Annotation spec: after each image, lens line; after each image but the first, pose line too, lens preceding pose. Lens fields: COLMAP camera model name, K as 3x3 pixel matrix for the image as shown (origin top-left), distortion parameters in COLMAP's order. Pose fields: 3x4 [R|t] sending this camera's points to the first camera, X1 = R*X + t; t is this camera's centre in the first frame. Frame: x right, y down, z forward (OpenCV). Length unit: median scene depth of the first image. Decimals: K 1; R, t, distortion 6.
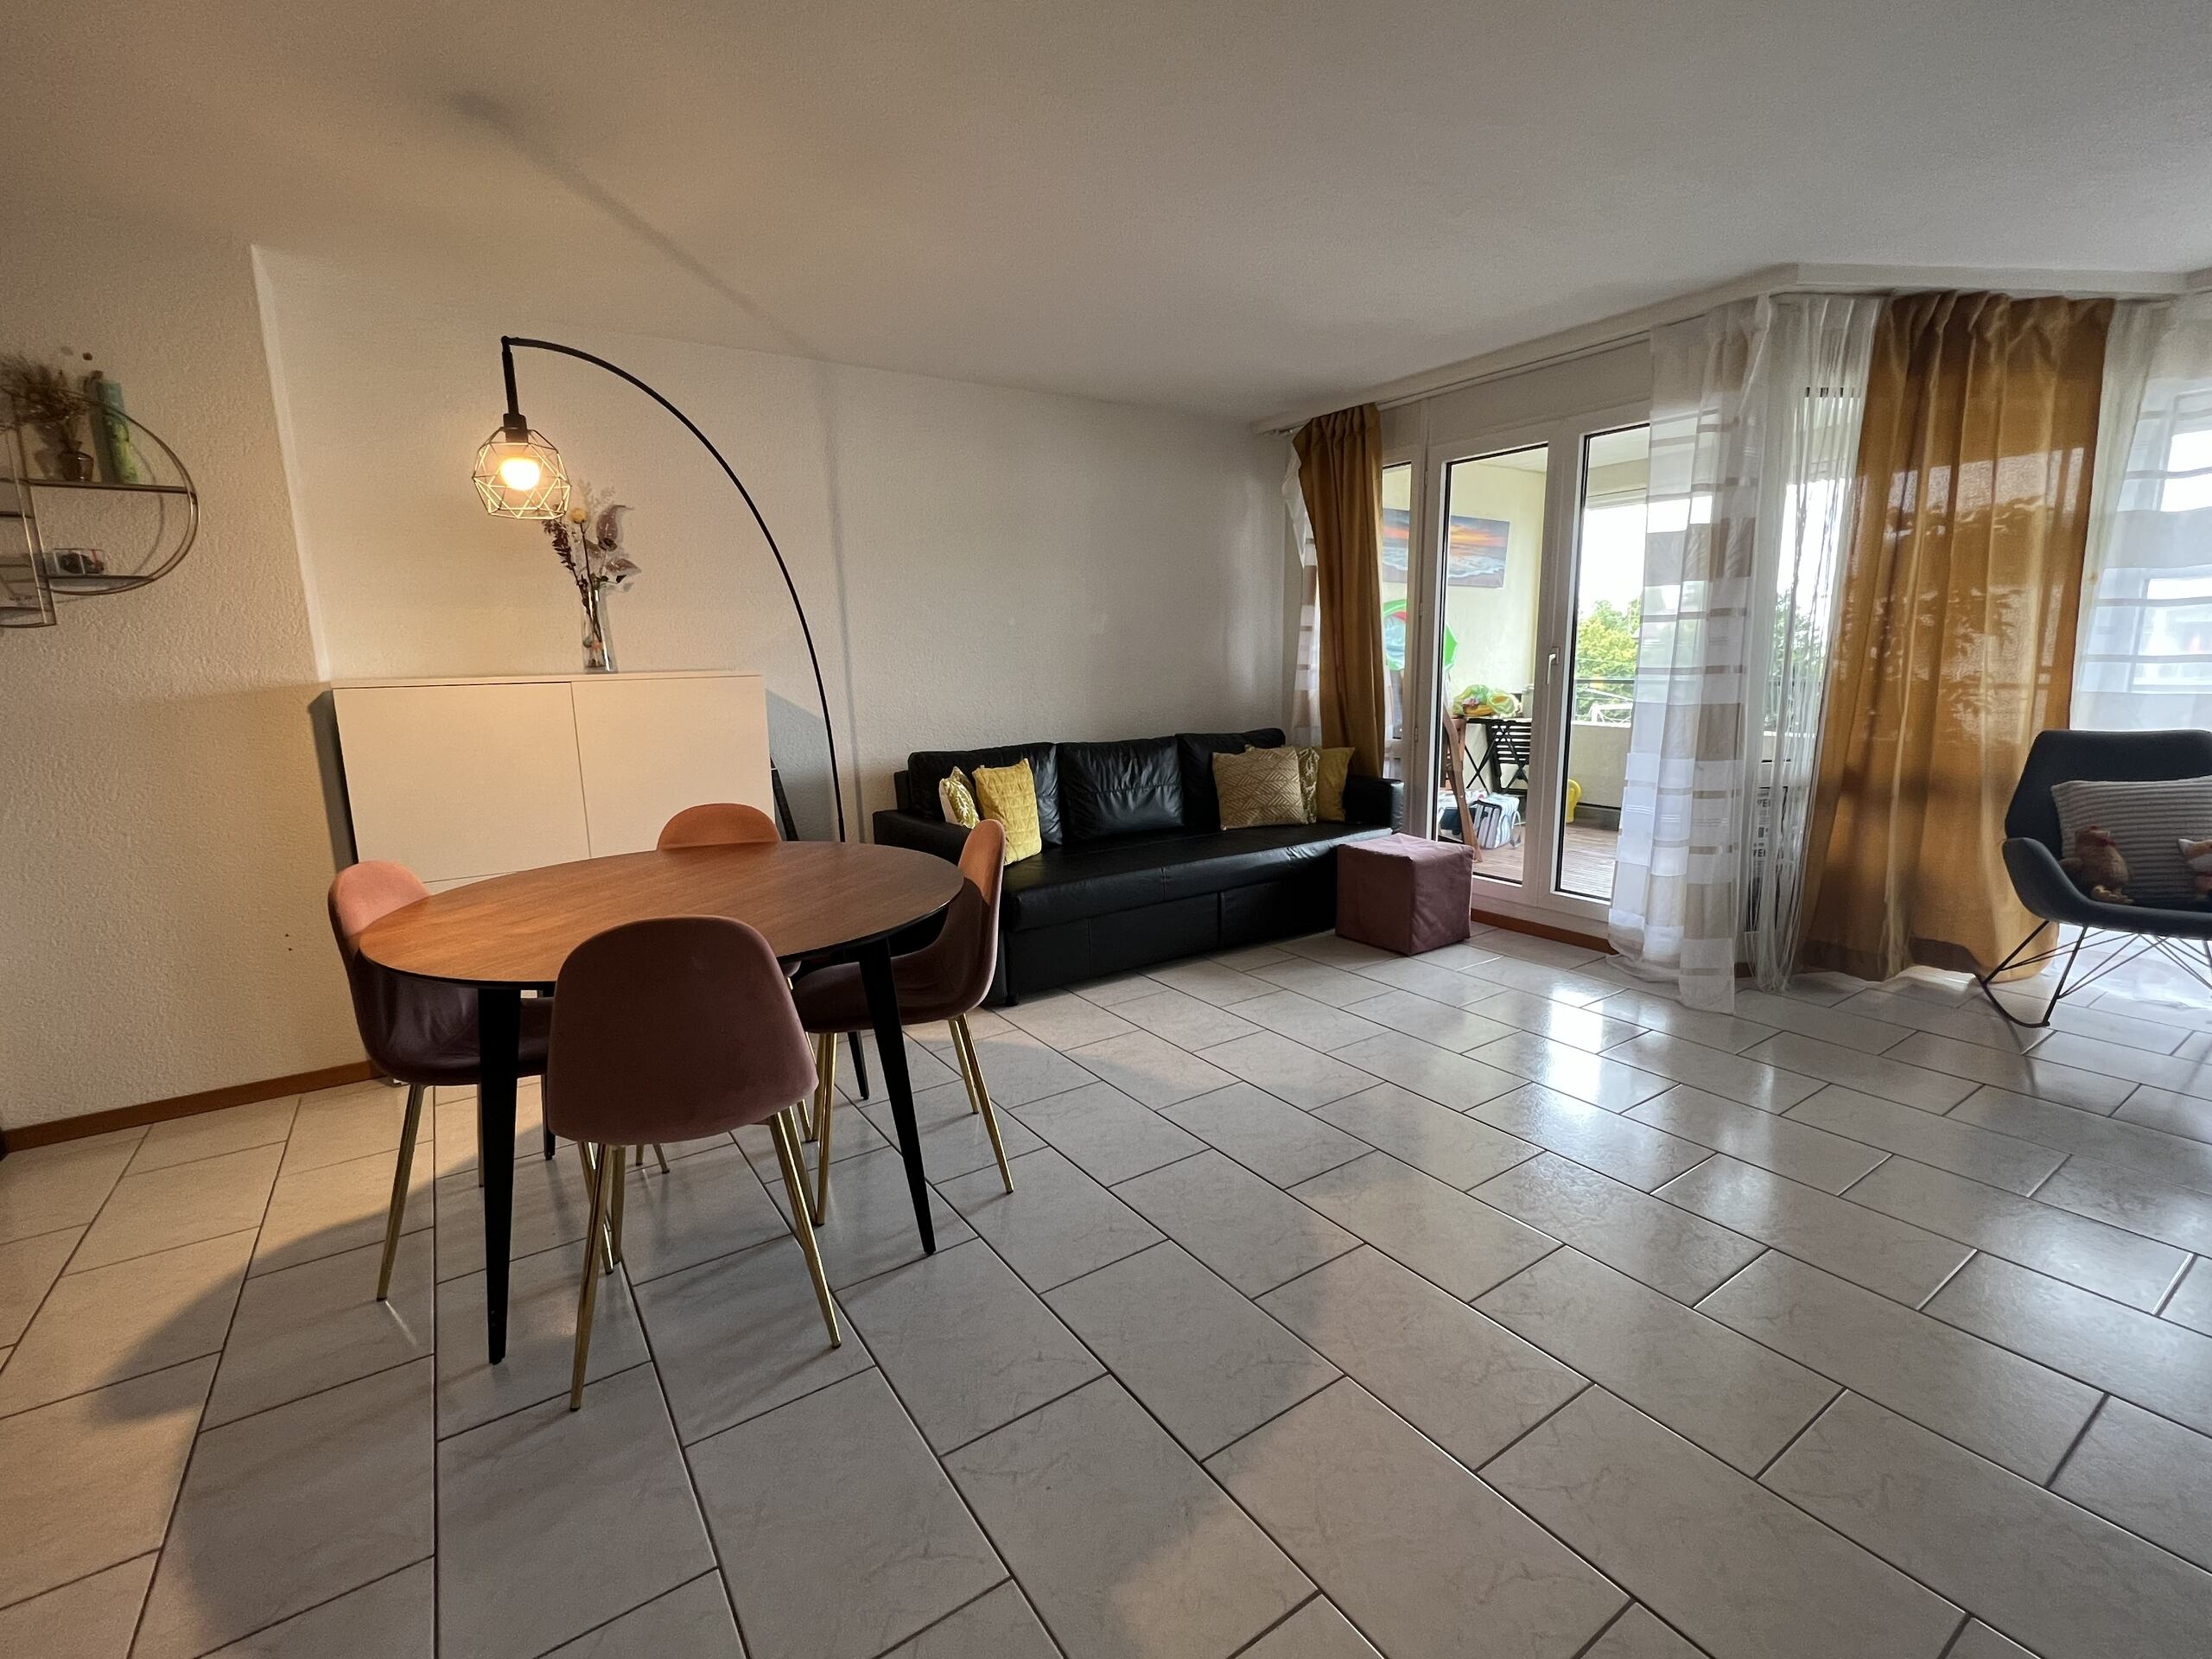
lens RADIAL K [[988.1, 0, 1102.0], [0, 988.1, 829.6], [0, 0, 1]] dist [-0.006485, -0.001020]
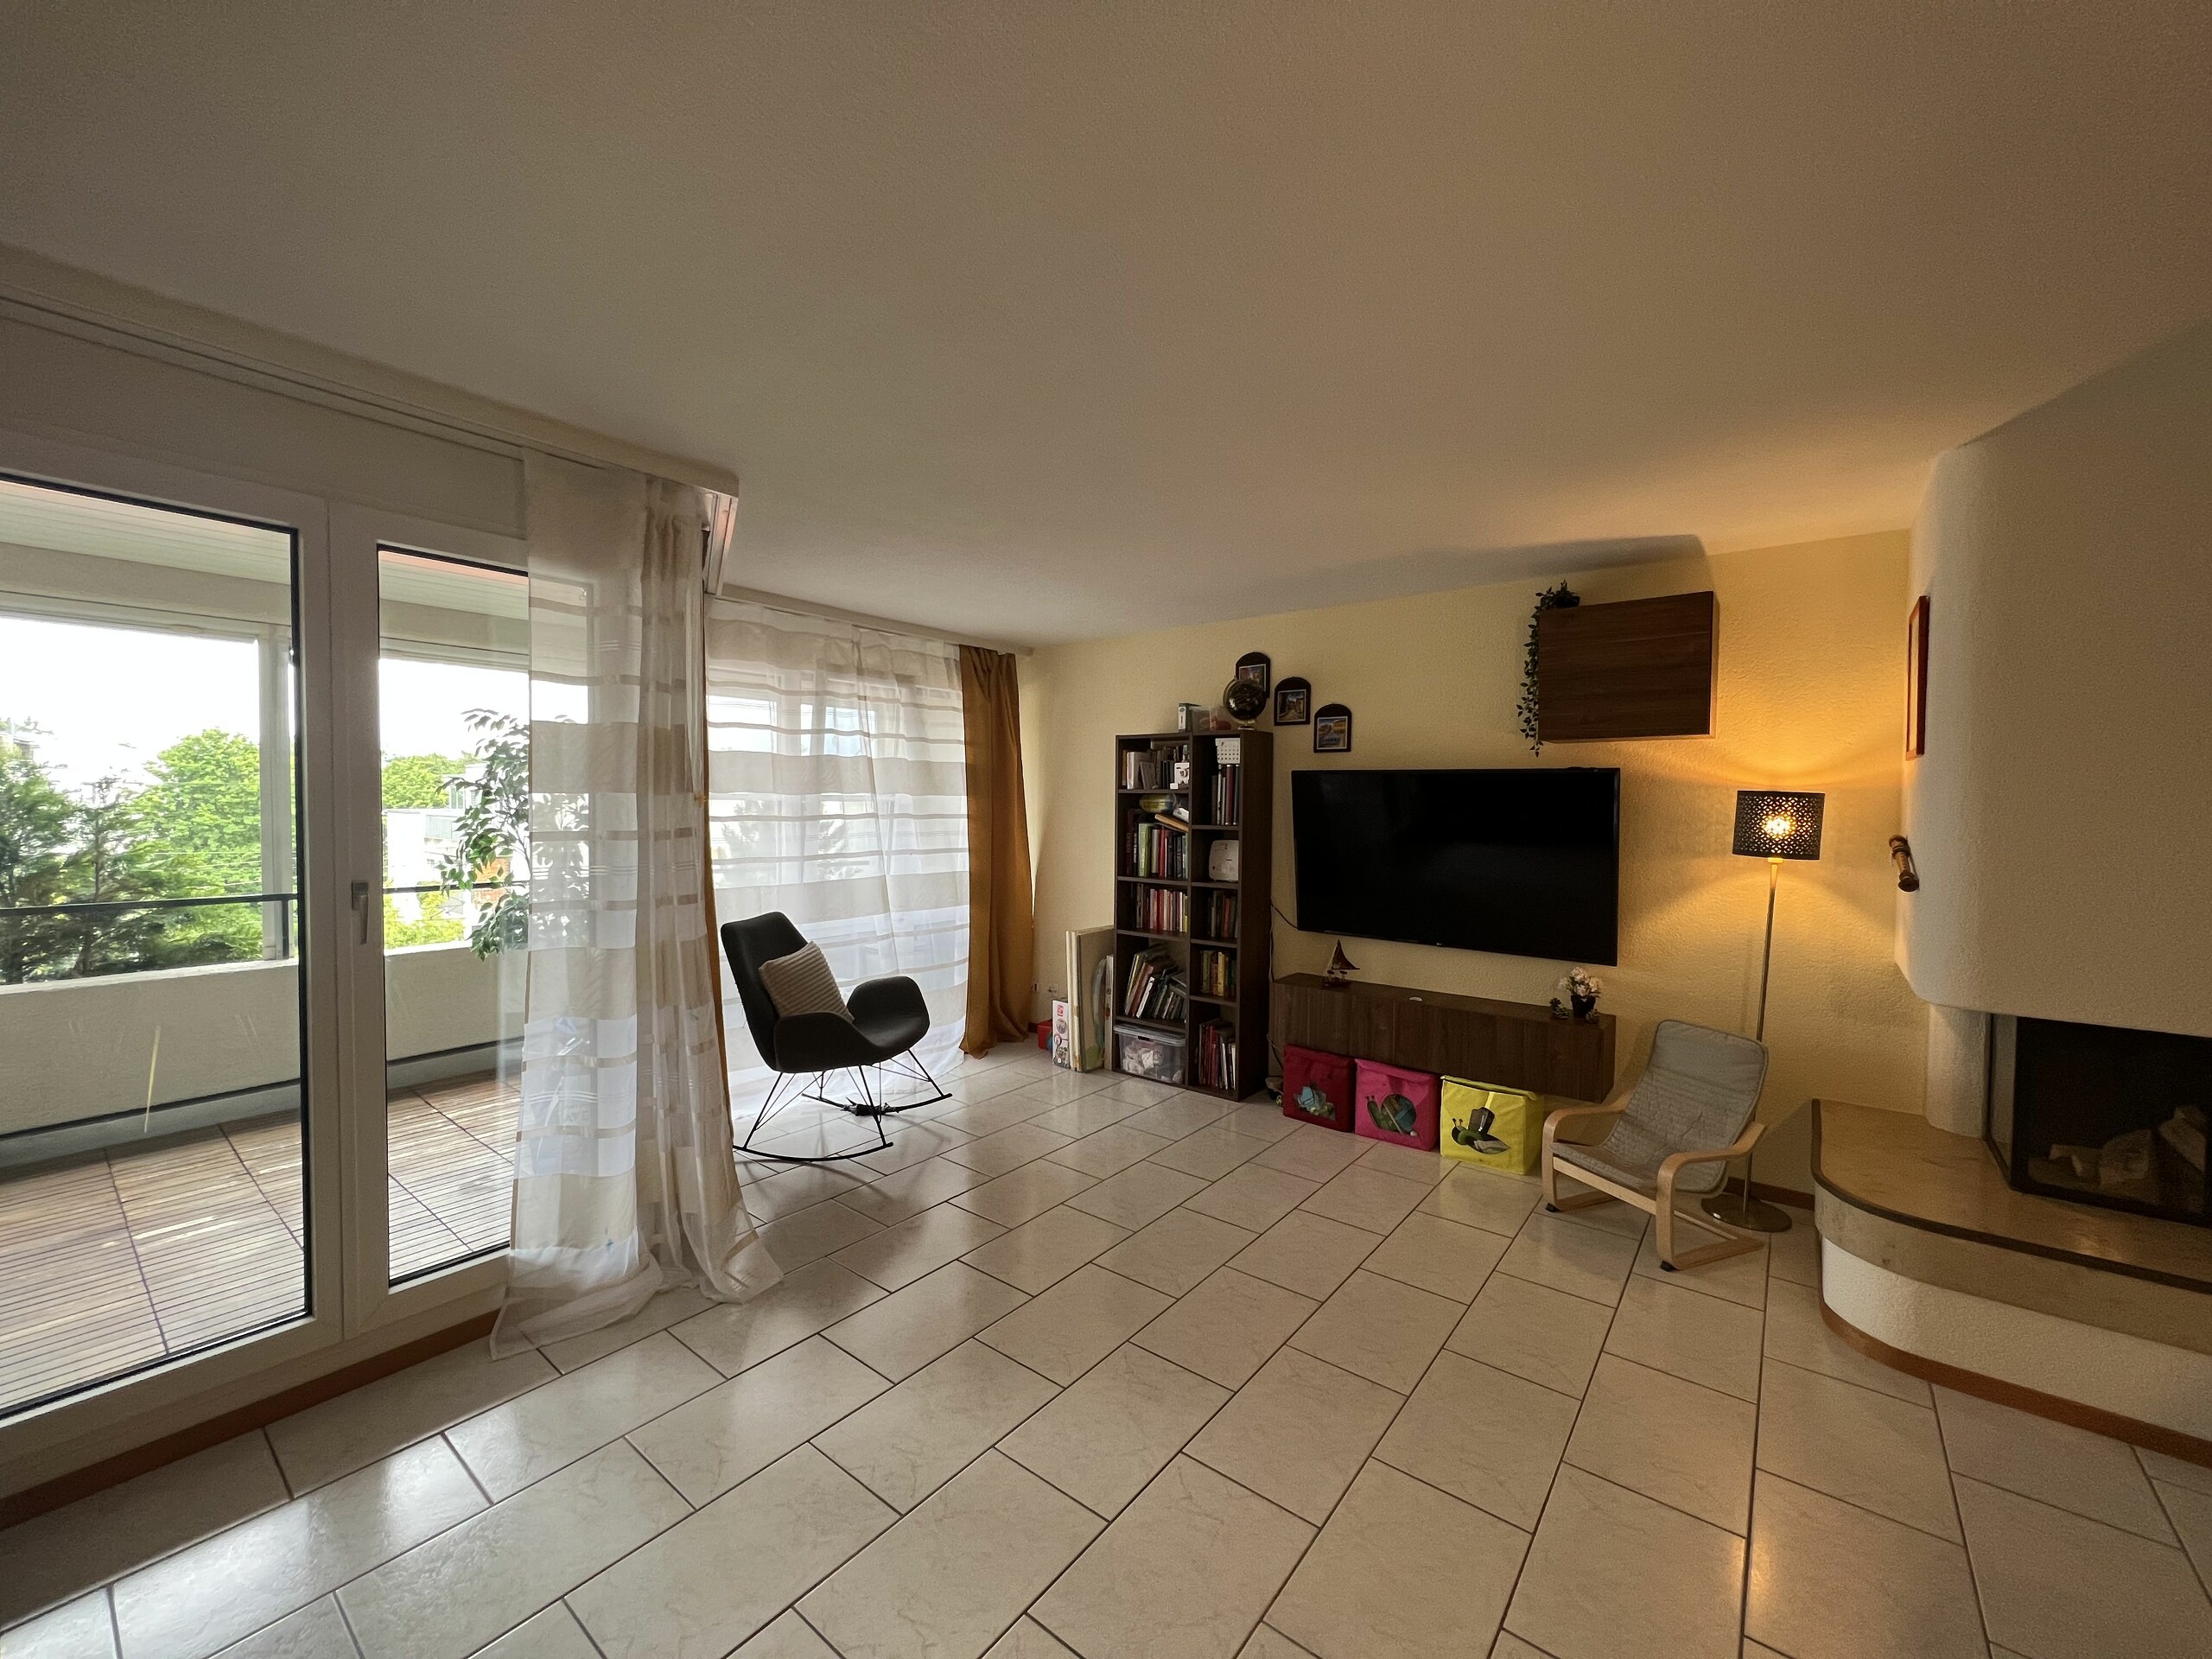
lens RADIAL K [[883.6, 0, 1099.4], [0, 883.6, 830.4], [0, 0, 1]] dist [-0.002694, 0.000121]
pose [[-0.300082, -0.014475, 0.953804, -0.193901], [0.157651, 0.985383, 0.064554, -0.195060], [-0.940796, 0.169739, -0.293413, 0.809279]]
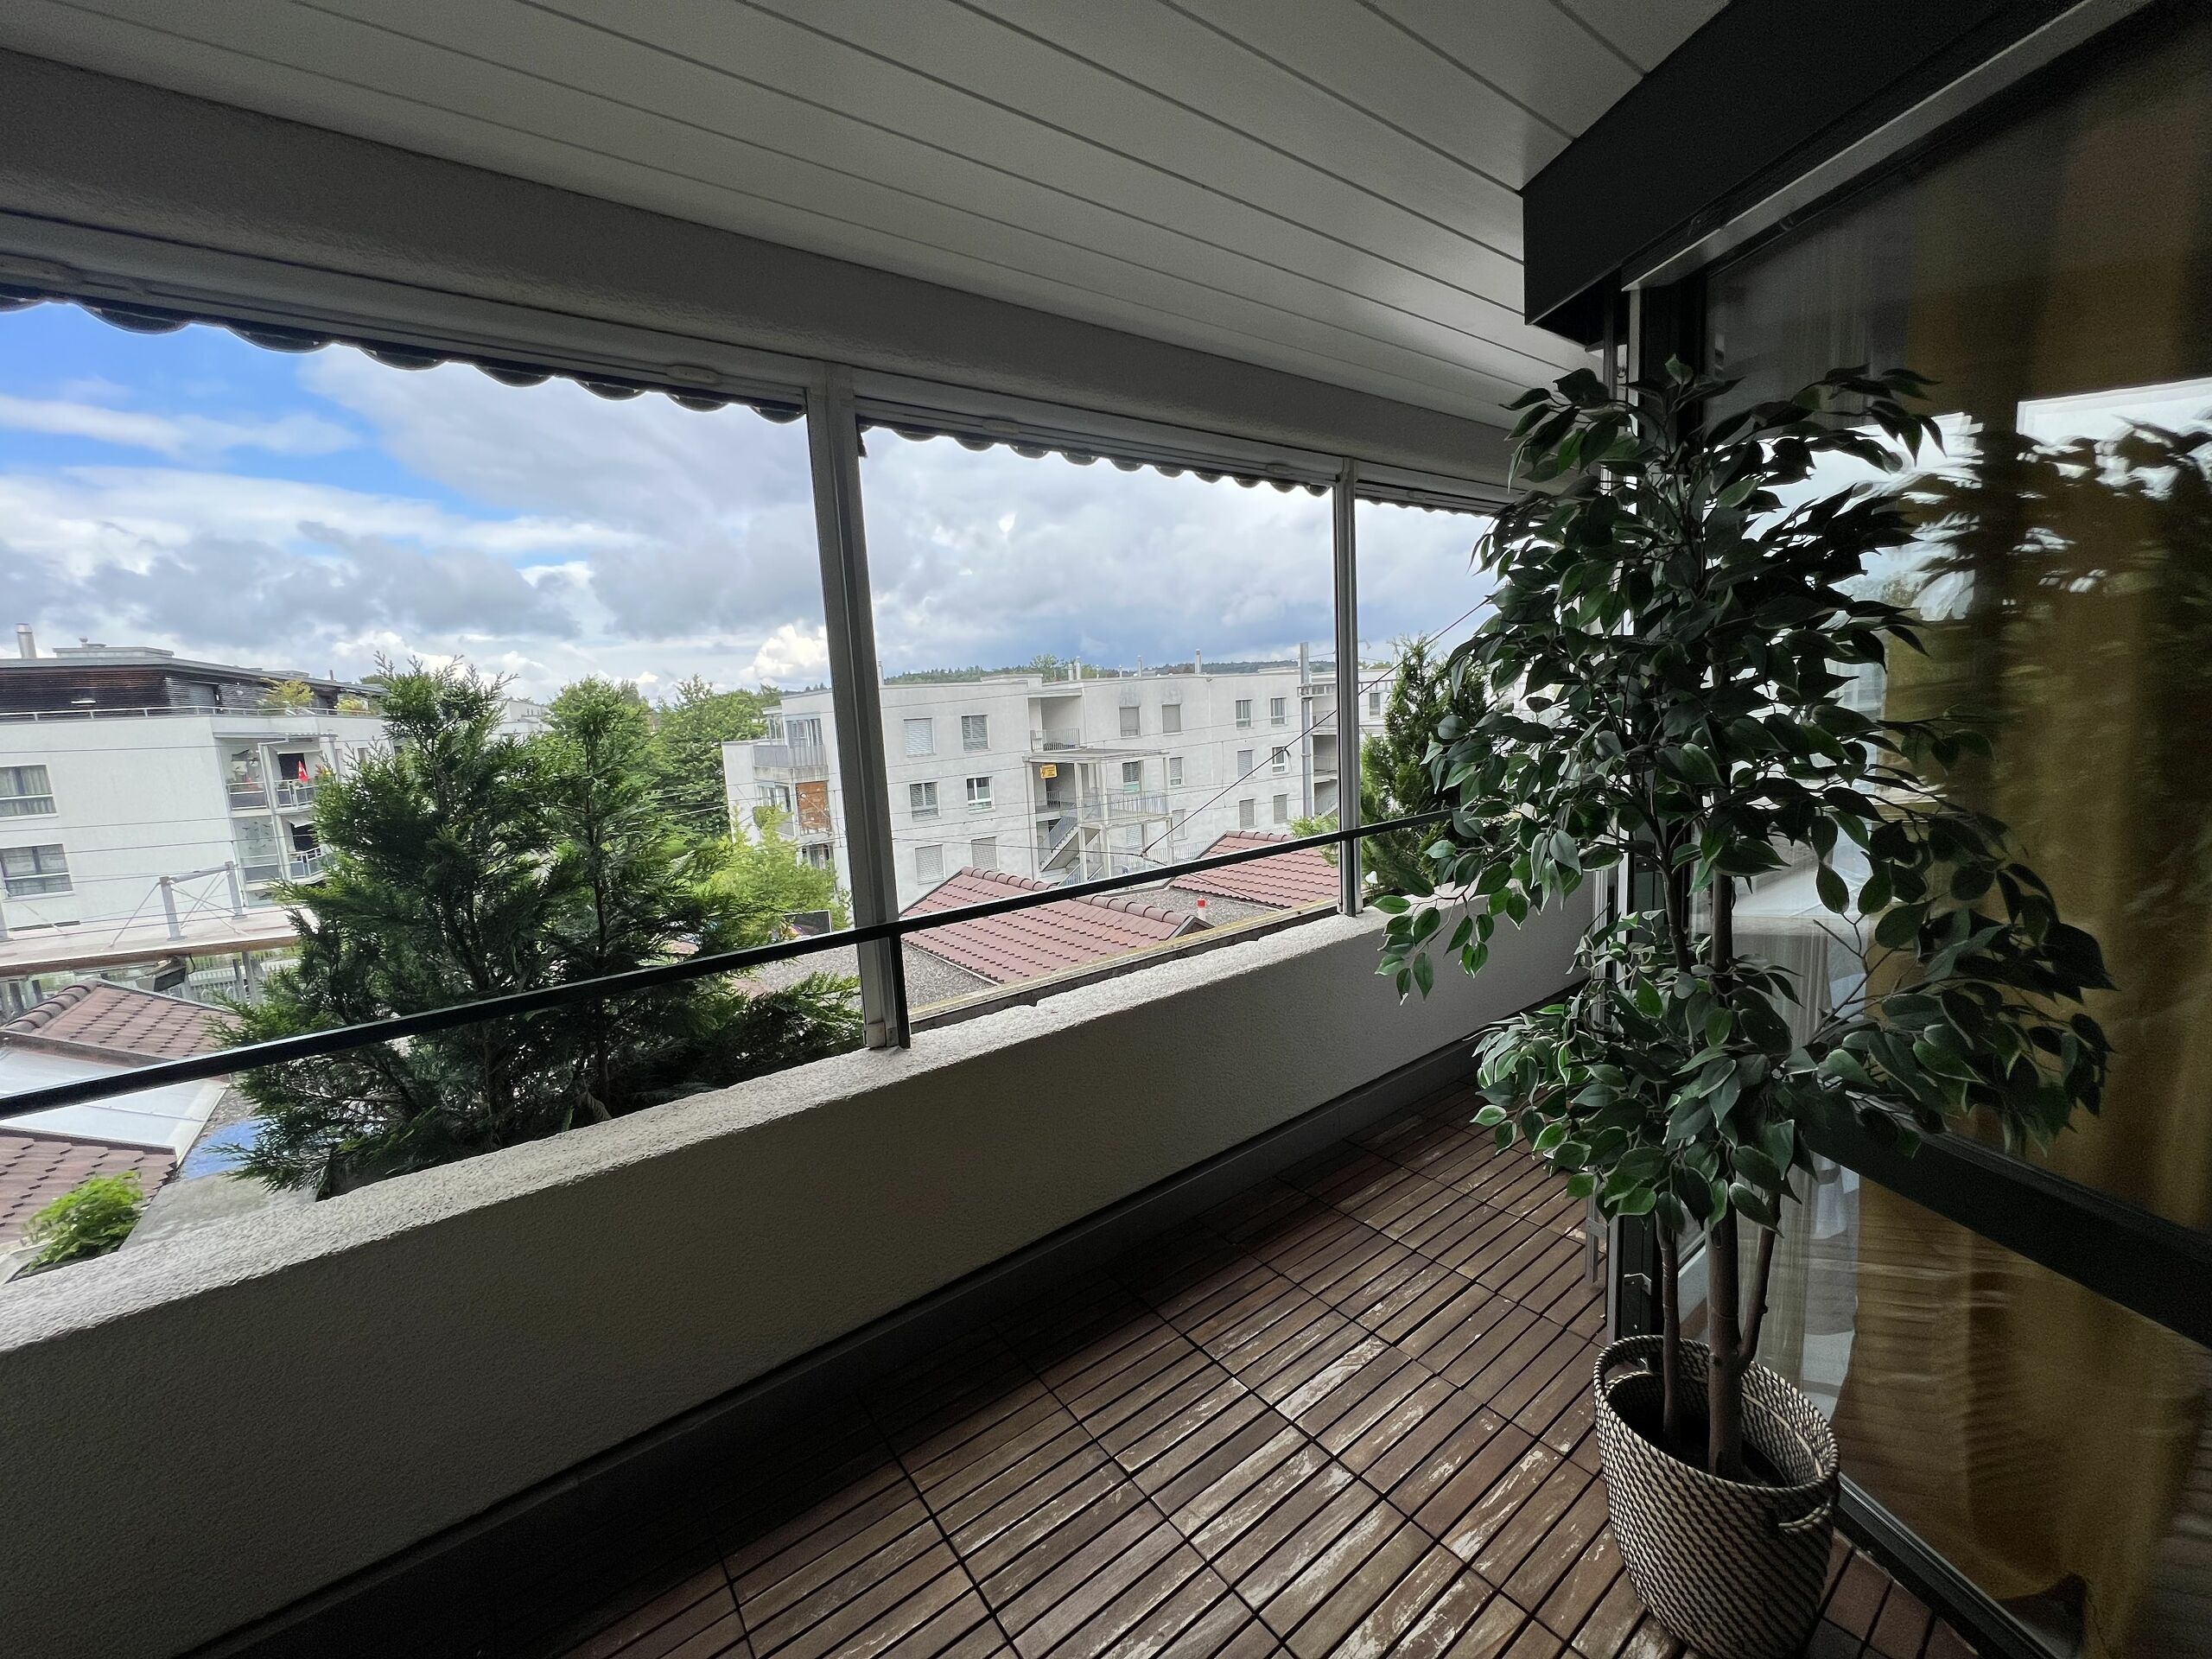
lens RADIAL K [[883.6, 0, 1125.4], [0, 883.6, 830.9], [0, 0, 1]] dist [-0.002694, 0.000121]
pose [[-0.059356, -0.111376, 0.992004, 0.523077], [0.214418, 0.969138, 0.121638, -0.291907], [-0.974937, 0.219924, -0.033643, 1.270523]]
